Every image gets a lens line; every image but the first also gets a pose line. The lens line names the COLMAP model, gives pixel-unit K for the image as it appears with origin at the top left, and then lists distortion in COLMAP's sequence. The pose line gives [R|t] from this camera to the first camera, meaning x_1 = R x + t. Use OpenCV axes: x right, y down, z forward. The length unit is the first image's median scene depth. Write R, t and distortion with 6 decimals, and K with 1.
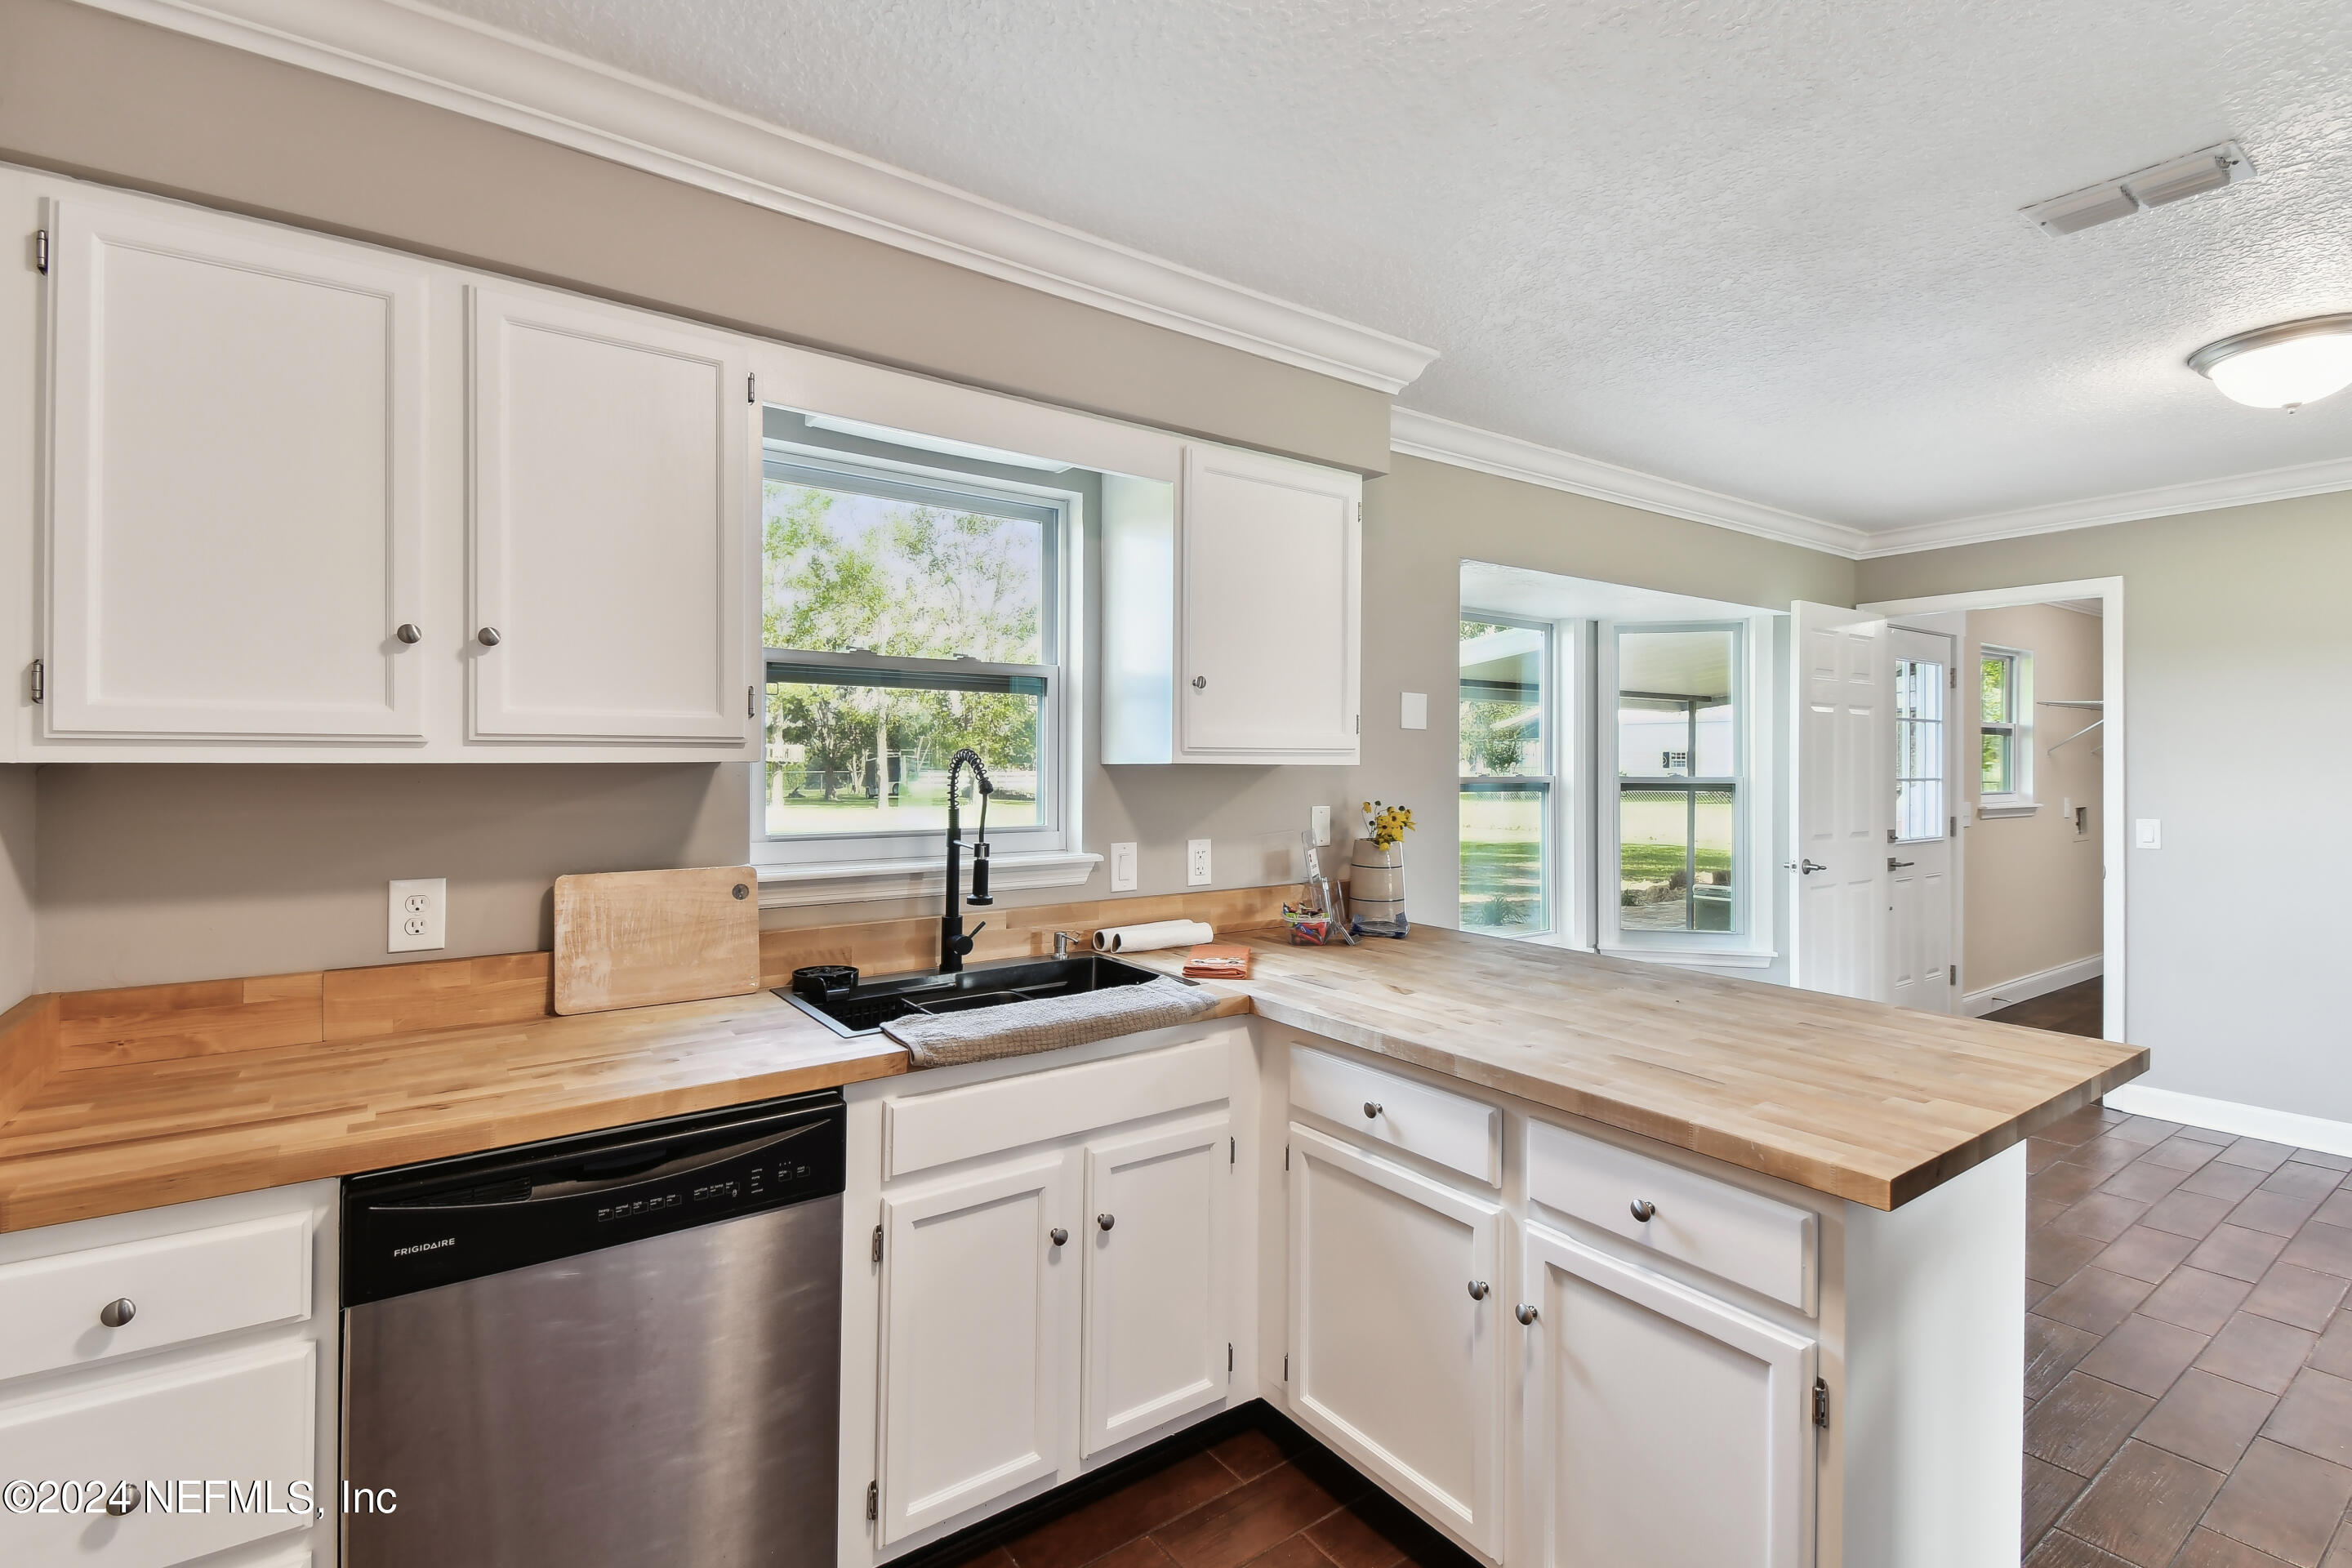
lens RADIAL K [[1055.7, 0, 1163.0], [0, 1055.7, 774.0], [0, 0, 1]] dist [0.042189, -0.023637]
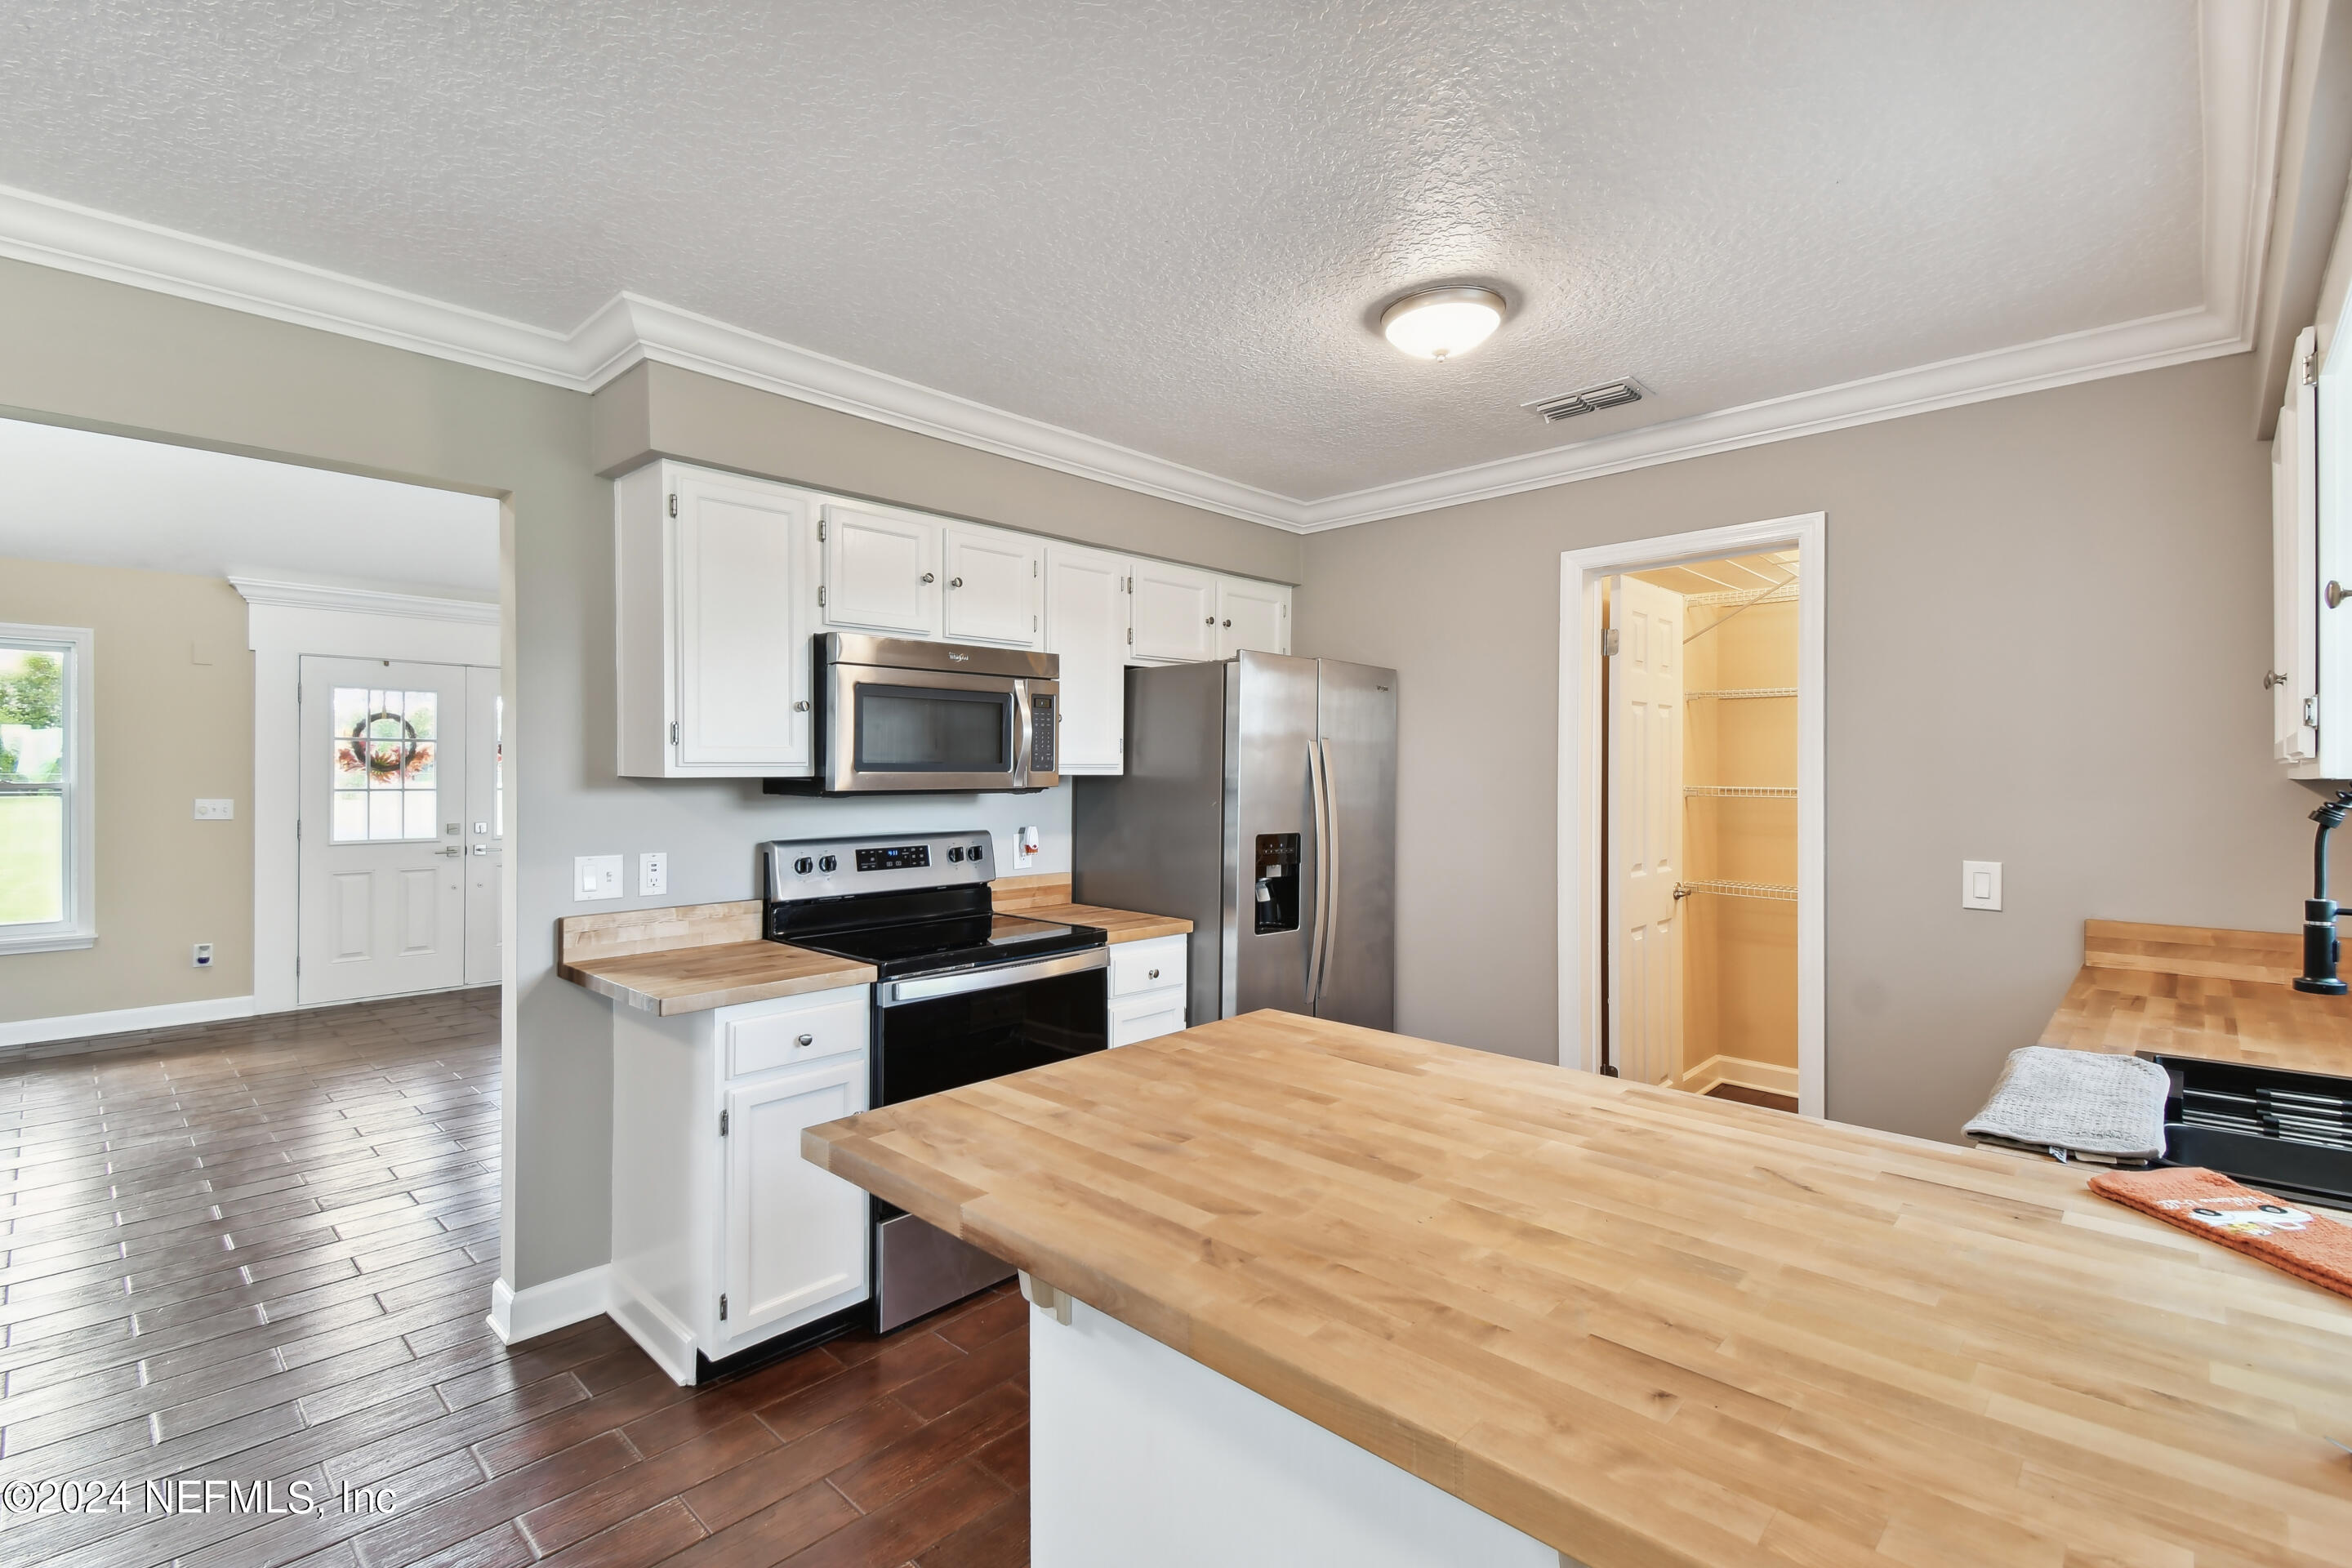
lens RADIAL K [[1055.7, 0, 1163.0], [0, 1055.7, 774.0], [0, 0, 1]] dist [0.042189, -0.023637]
pose [[-0.983003, -0.004852, -0.183527, 0.522484], [-0.007324, 0.999891, 0.012795, -0.013463], [0.183445, 0.013922, -0.982931, 1.196244]]
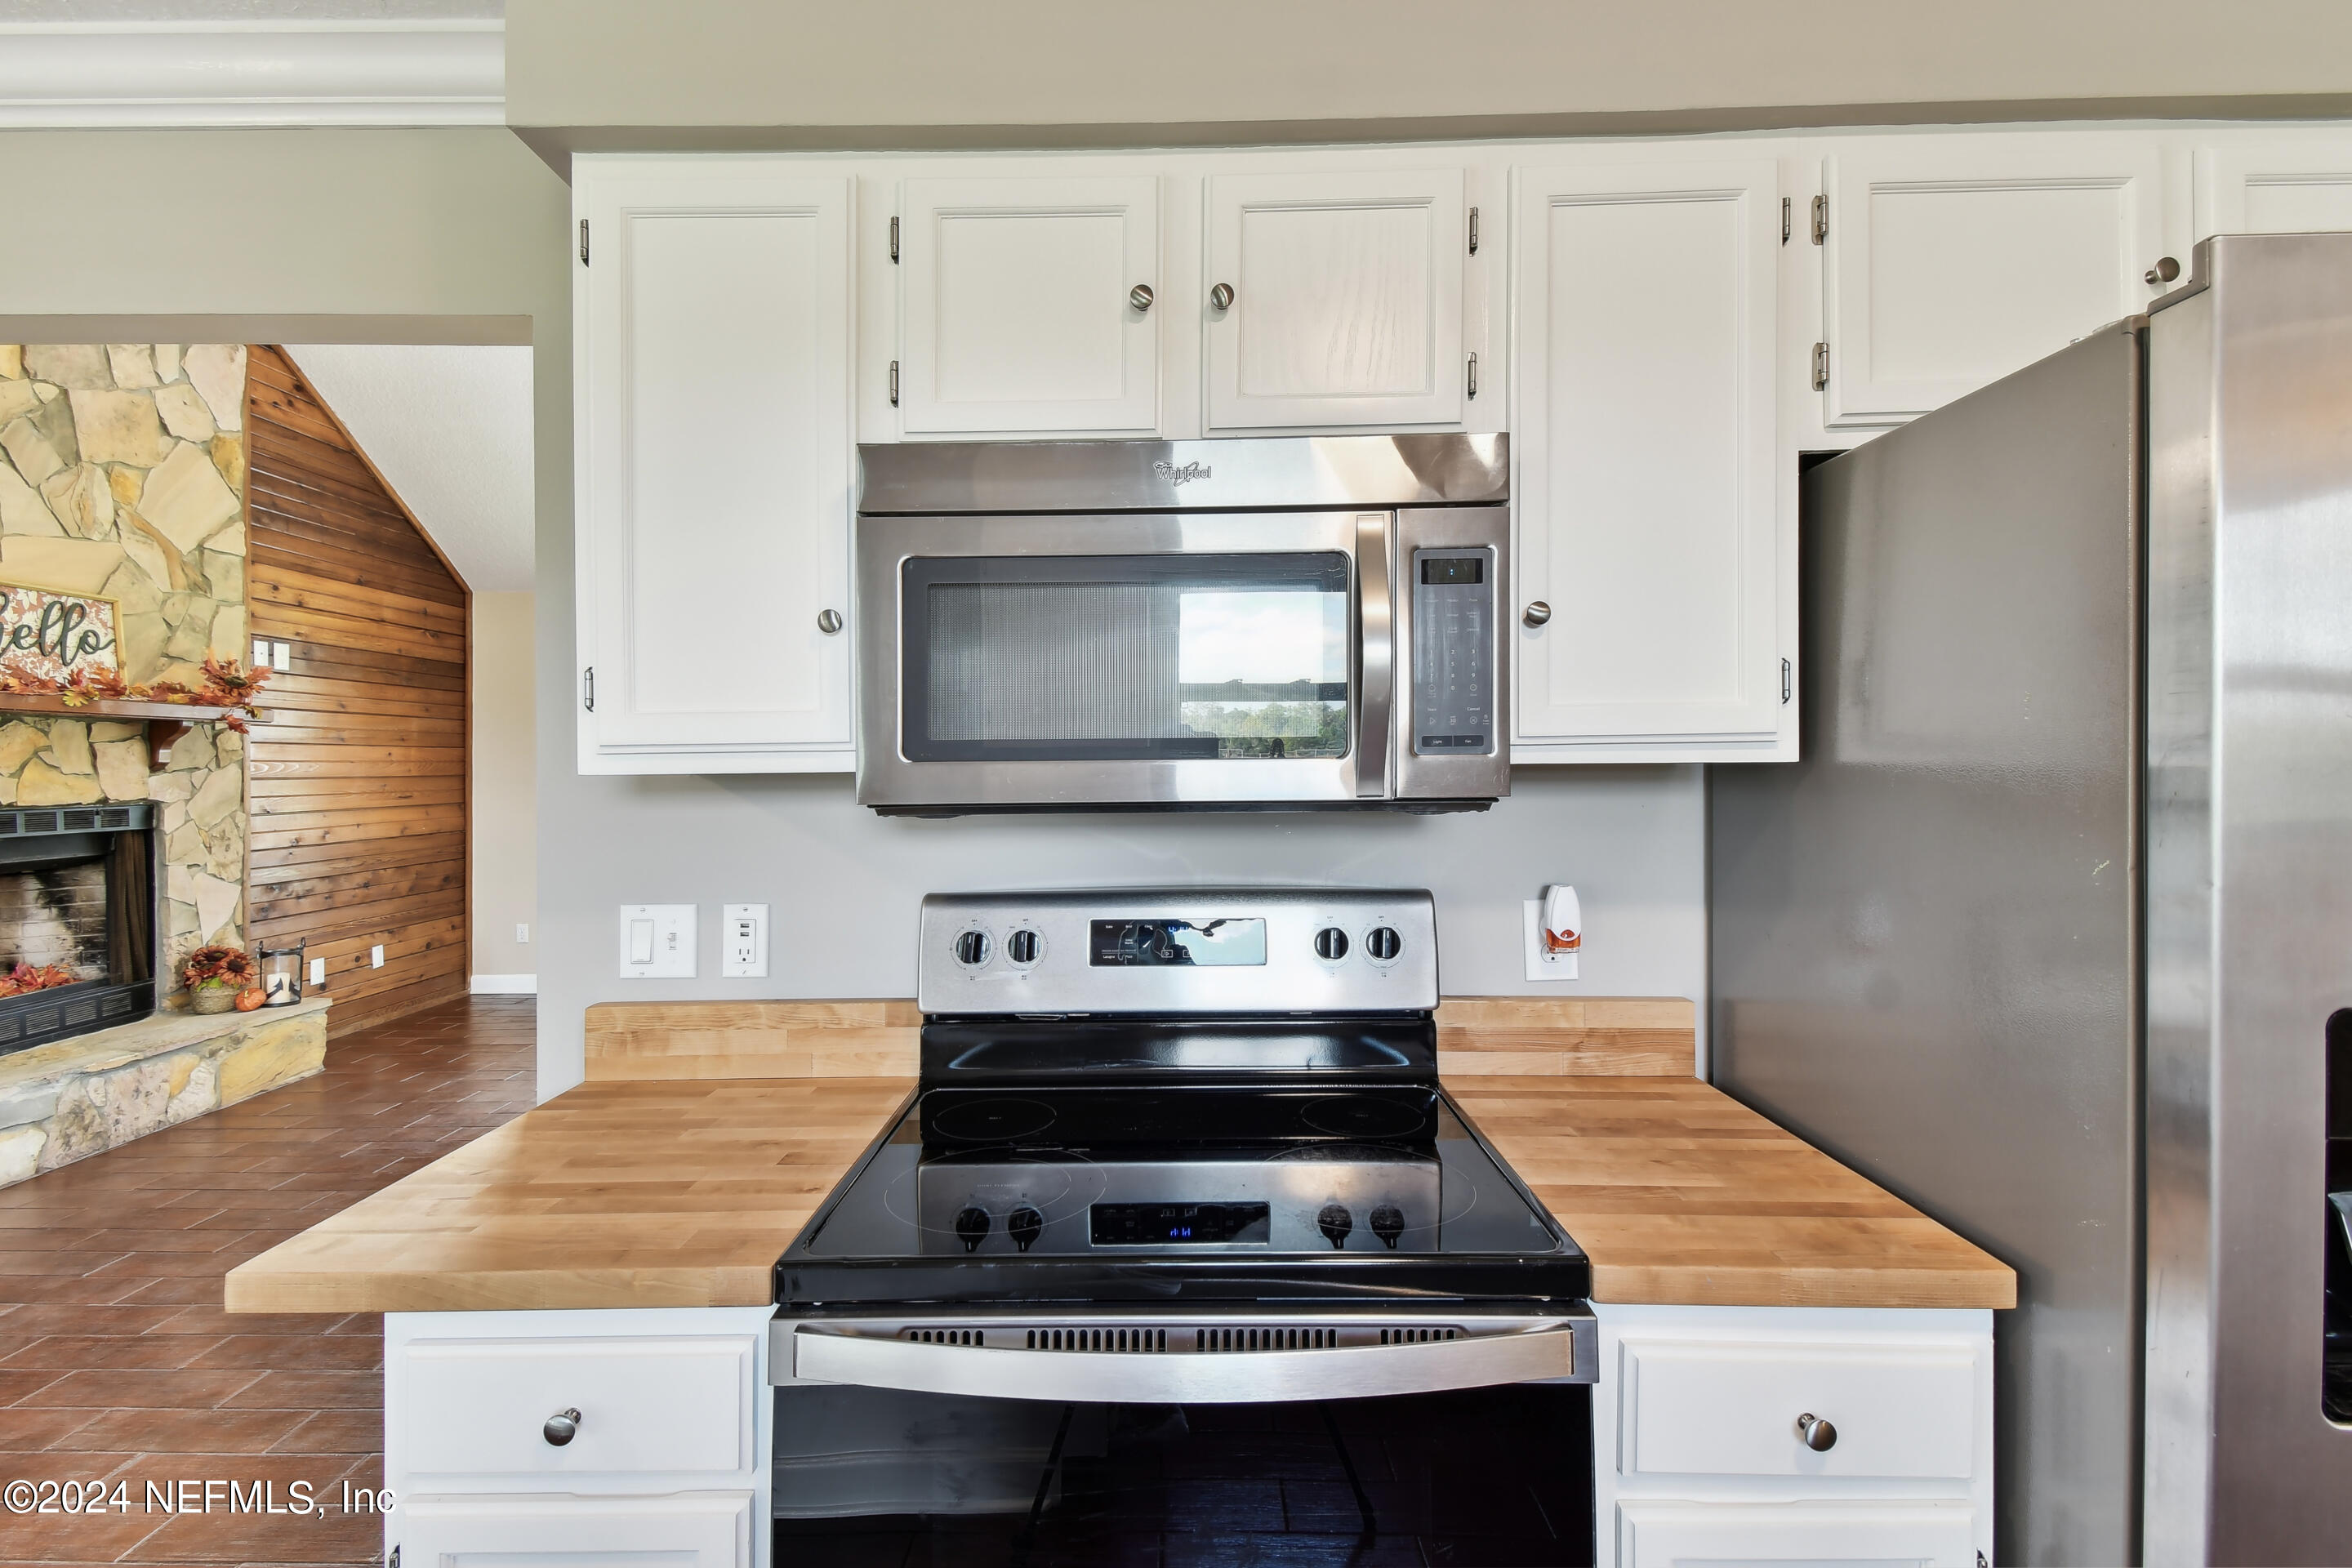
lens RADIAL K [[1076.2, 0, 1168.0], [0, 1076.2, 758.4], [0, 0, 1]] dist [0.040511, -0.022836]
pose [[-0.811467, 0.004377, 0.584382, 0.269913], [0.009129, 0.999945, 0.005187, -0.002093], [-0.584328, 0.009543, -0.811462, 0.436757]]
